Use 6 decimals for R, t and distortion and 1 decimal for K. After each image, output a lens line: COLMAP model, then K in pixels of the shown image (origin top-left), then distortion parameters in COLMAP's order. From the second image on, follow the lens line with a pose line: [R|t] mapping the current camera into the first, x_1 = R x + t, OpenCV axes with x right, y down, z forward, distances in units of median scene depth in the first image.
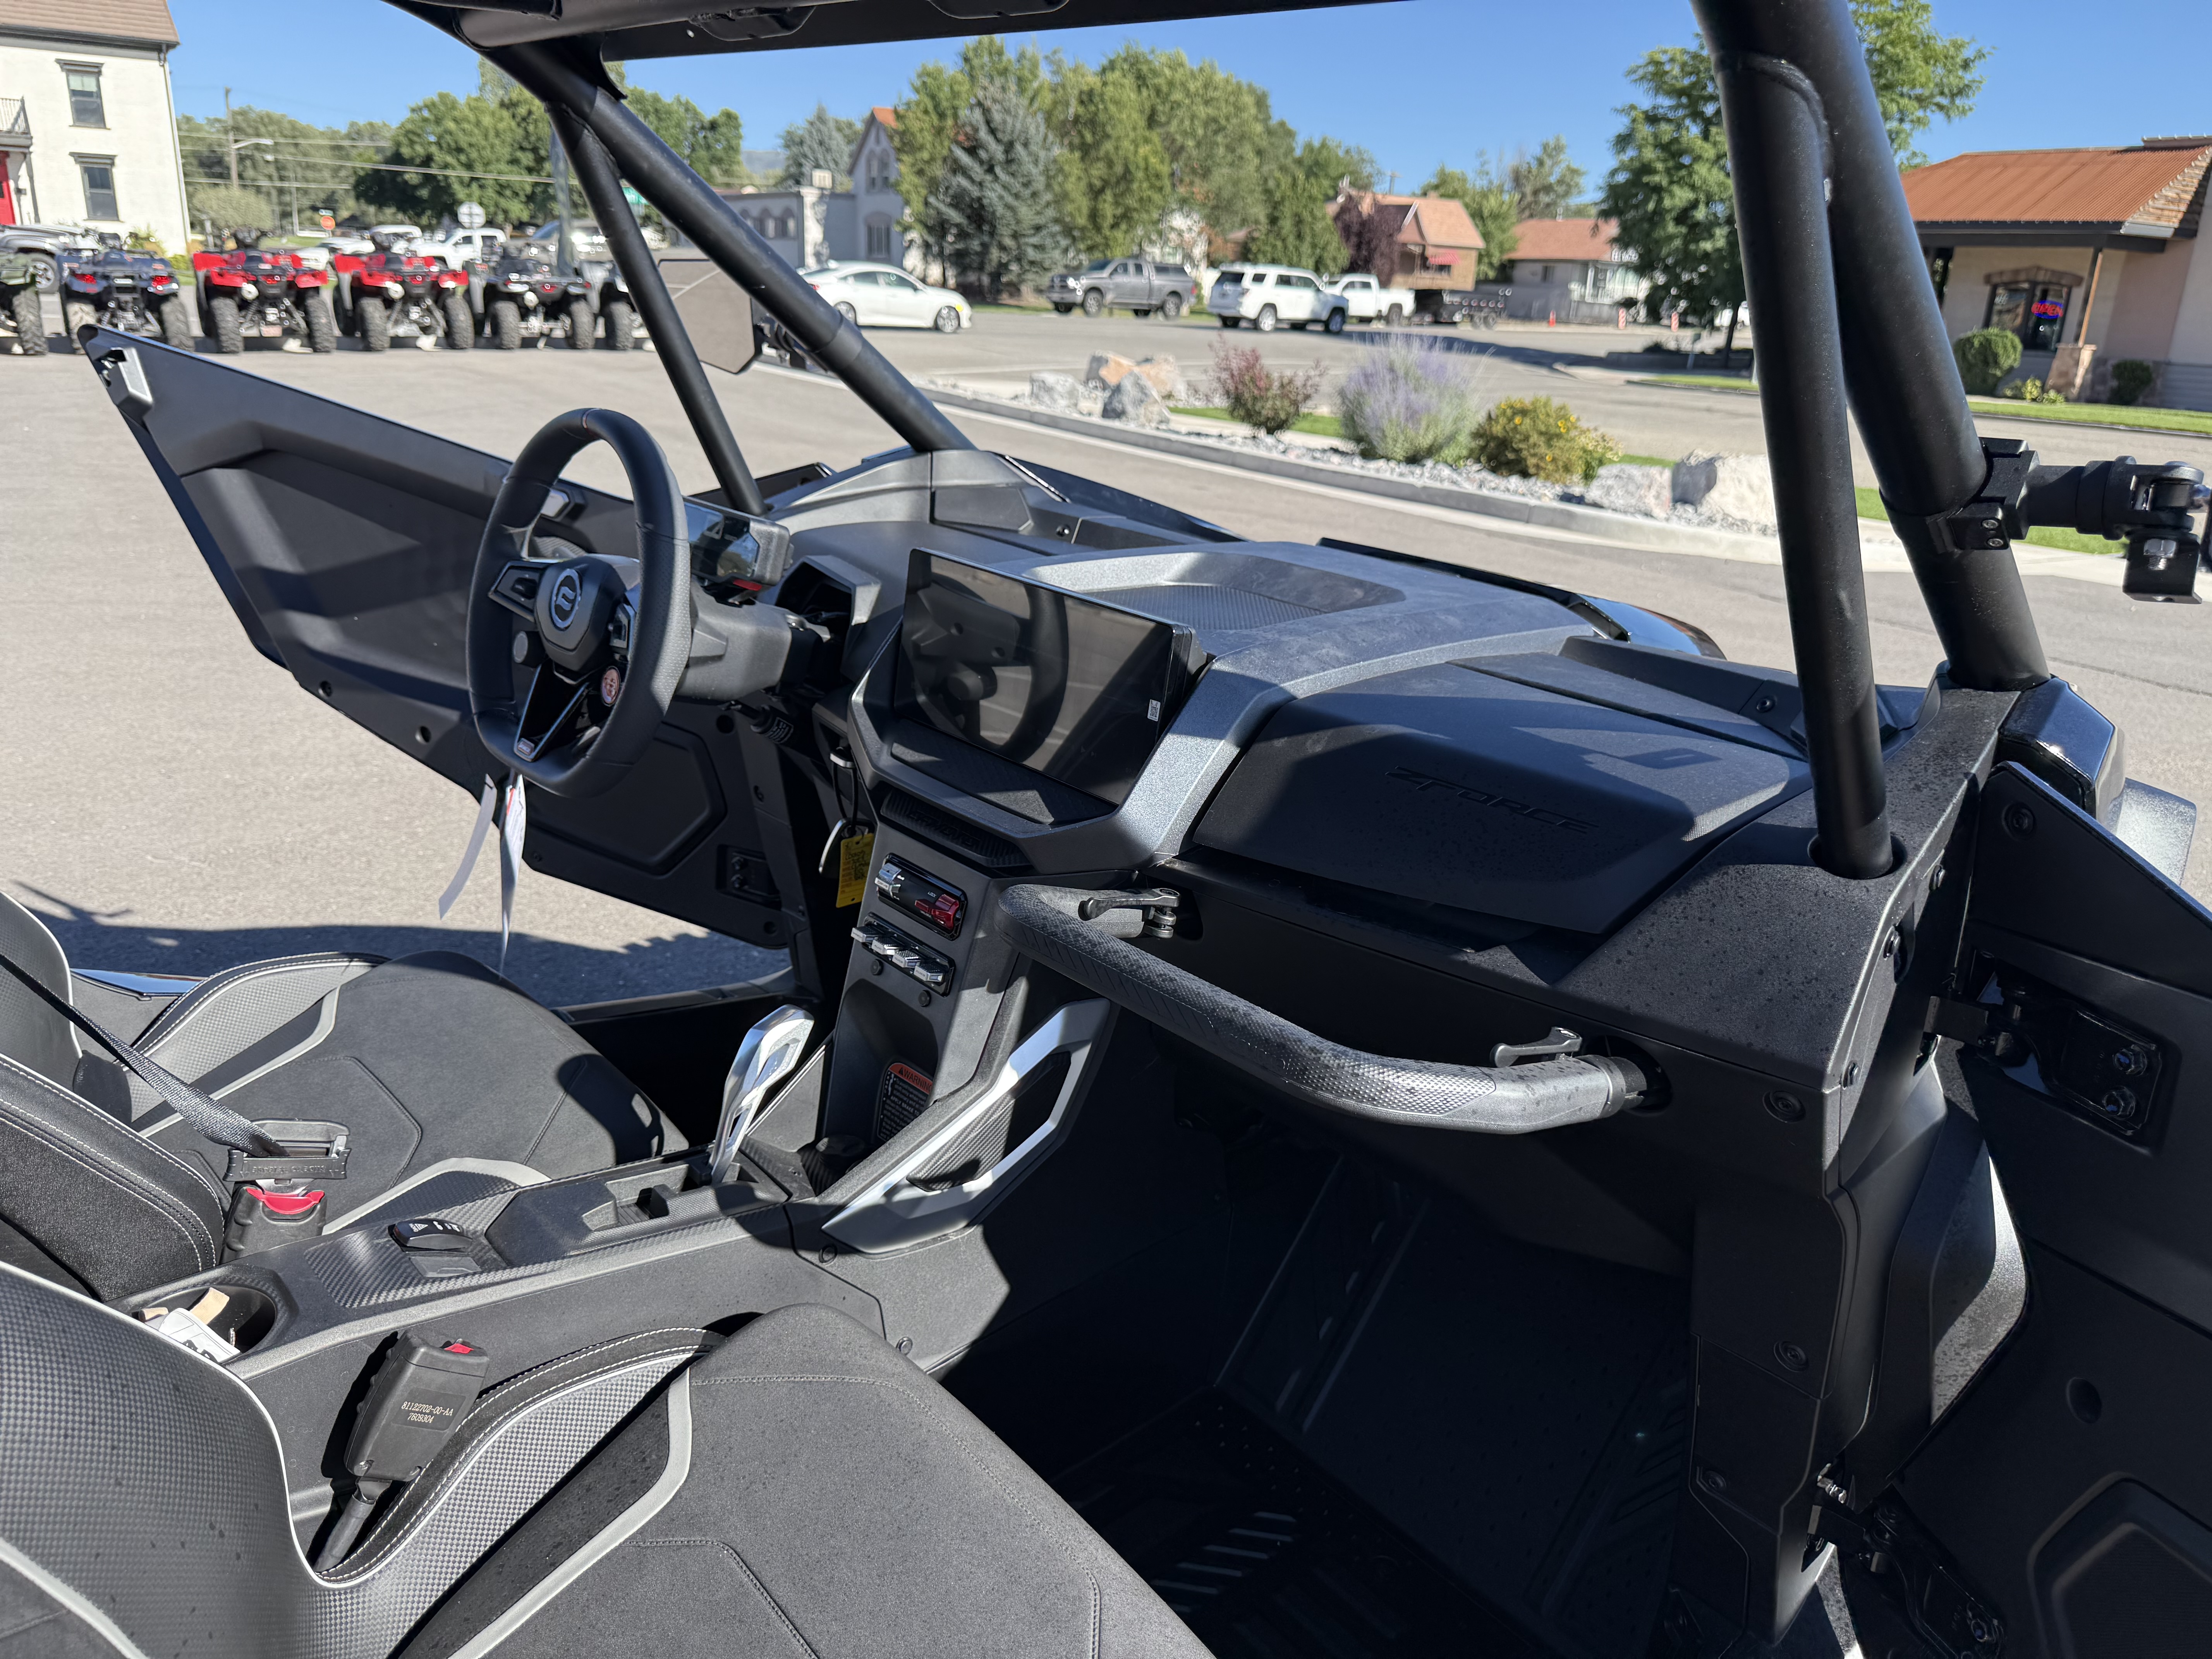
lens RADIAL K [[1571.5, 0, 1117.8], [0, 1571.5, 841.9], [0, 0, 1]] dist [0.014948, -0.028892]
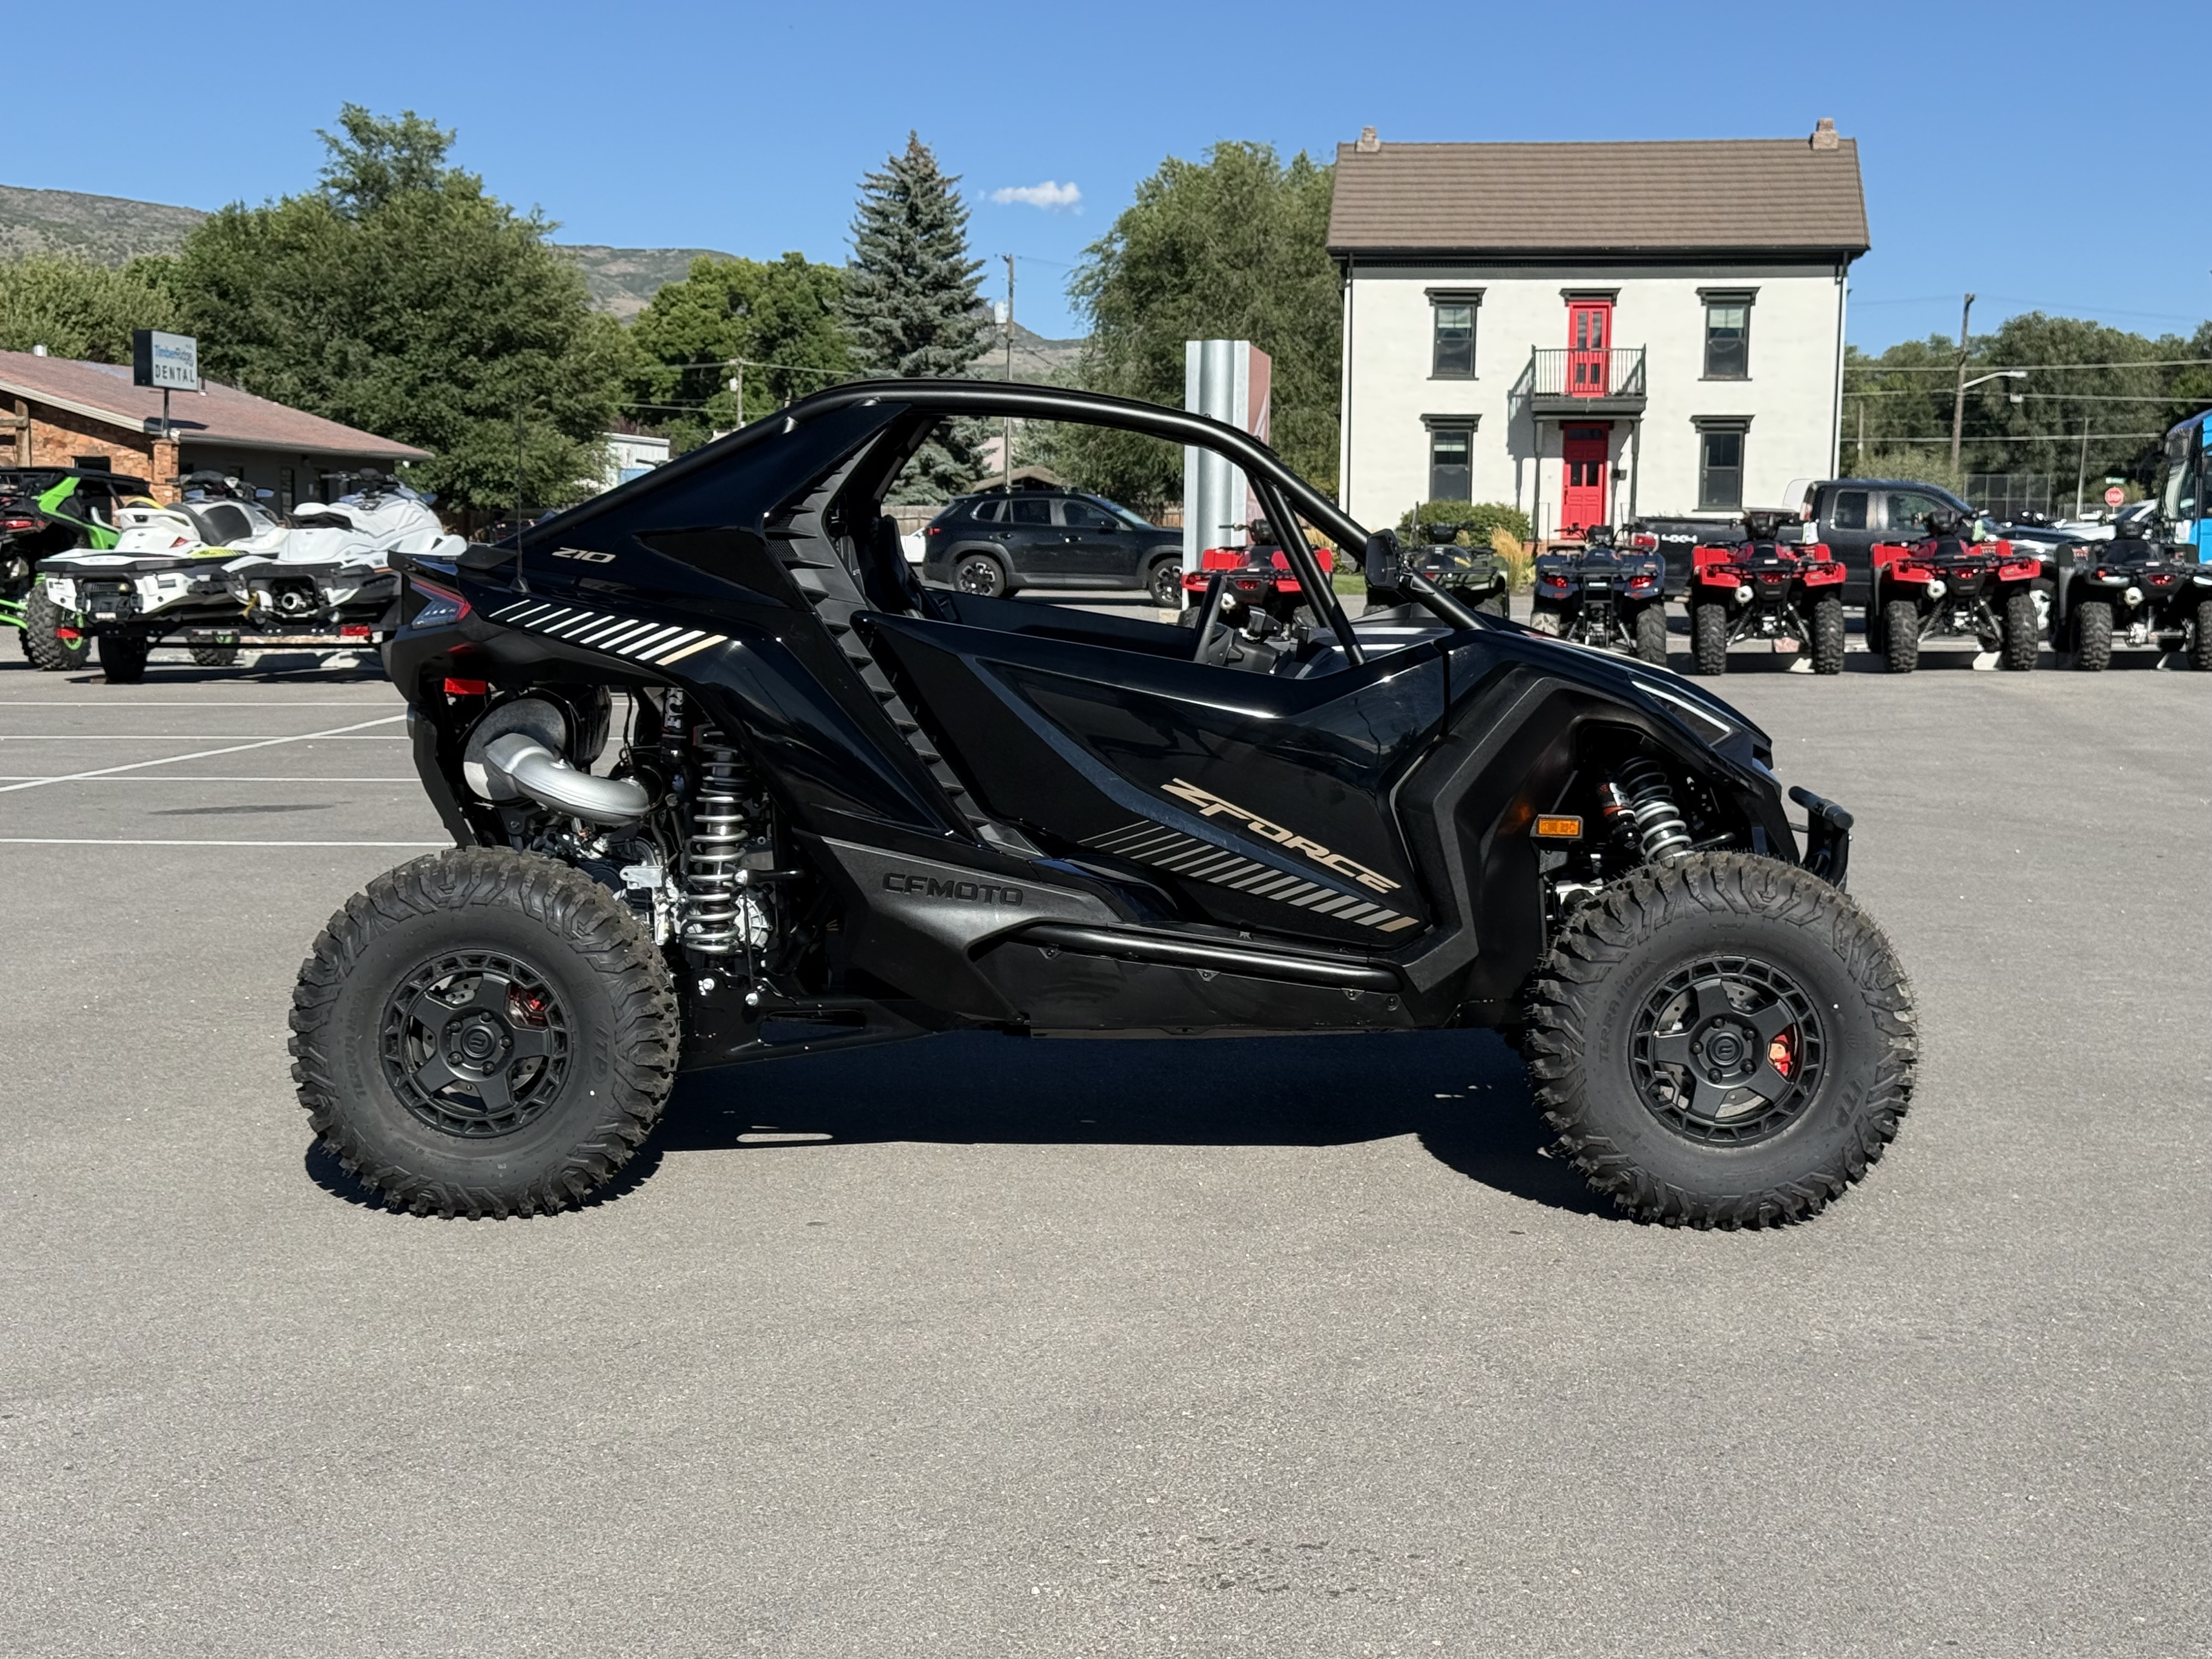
lens RADIAL K [[3140.6, 0, 1101.5], [0, 3140.6, 849.7], [0, 0, 1]] dist [0.111688, 0.000000]
pose [[0.725440, 0.034454, -0.687423, 0.112505], [-0.211037, 0.961775, -0.174504, 0.040469], [0.655134, 0.271664, 0.704981, -0.098445]]
